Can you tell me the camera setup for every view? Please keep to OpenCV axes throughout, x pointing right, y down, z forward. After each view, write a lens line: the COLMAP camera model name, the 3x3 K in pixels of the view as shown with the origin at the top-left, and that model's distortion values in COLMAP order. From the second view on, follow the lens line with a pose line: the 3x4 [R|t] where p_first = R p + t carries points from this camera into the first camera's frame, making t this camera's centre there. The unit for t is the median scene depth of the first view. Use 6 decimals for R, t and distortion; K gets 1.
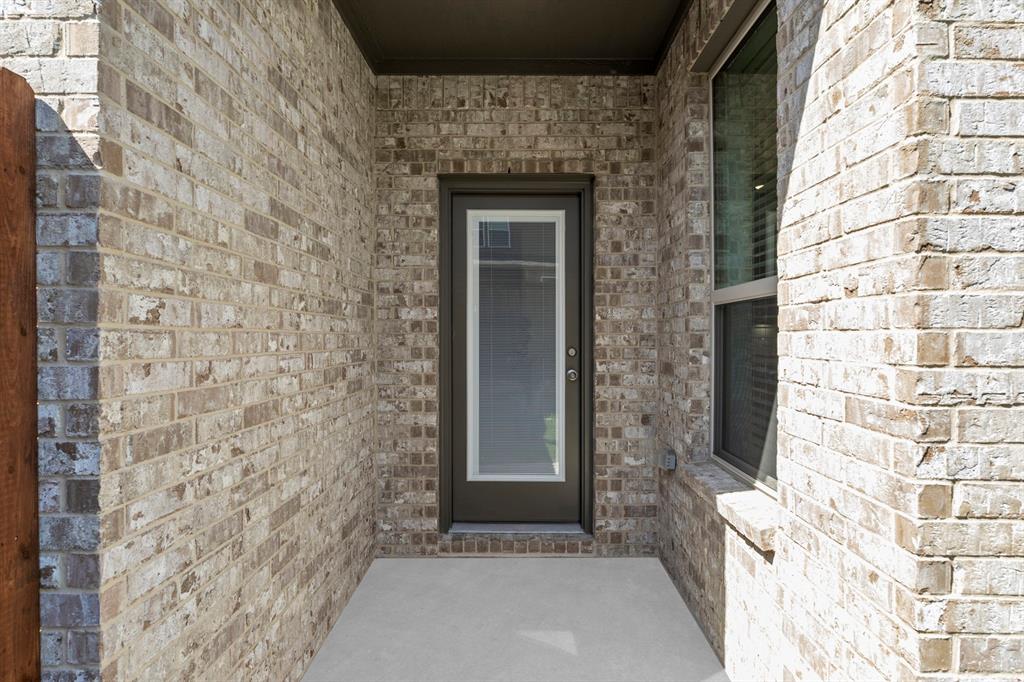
lens RADIAL K [[569.0, 0, 511.9], [0, 569.0, 332.3], [0, 0, 1]] dist [-0.003952, -0.000197]
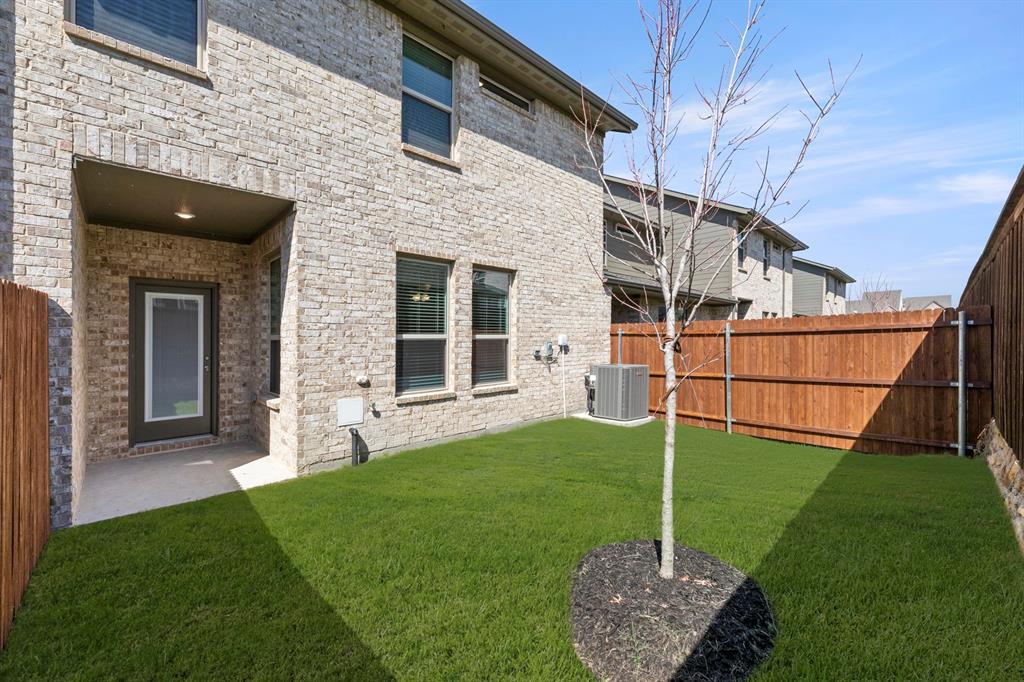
lens RADIAL K [[410.0, 0, 513.2], [0, 410.0, 330.1], [0, 0, 1]] dist [0.000483, -0.000973]
pose [[0.709731, 0.007576, 0.704432, -0.190829], [0.006689, 0.999825, -0.017492, -0.043140], [-0.704441, 0.017127, 0.709556, -1.081884]]
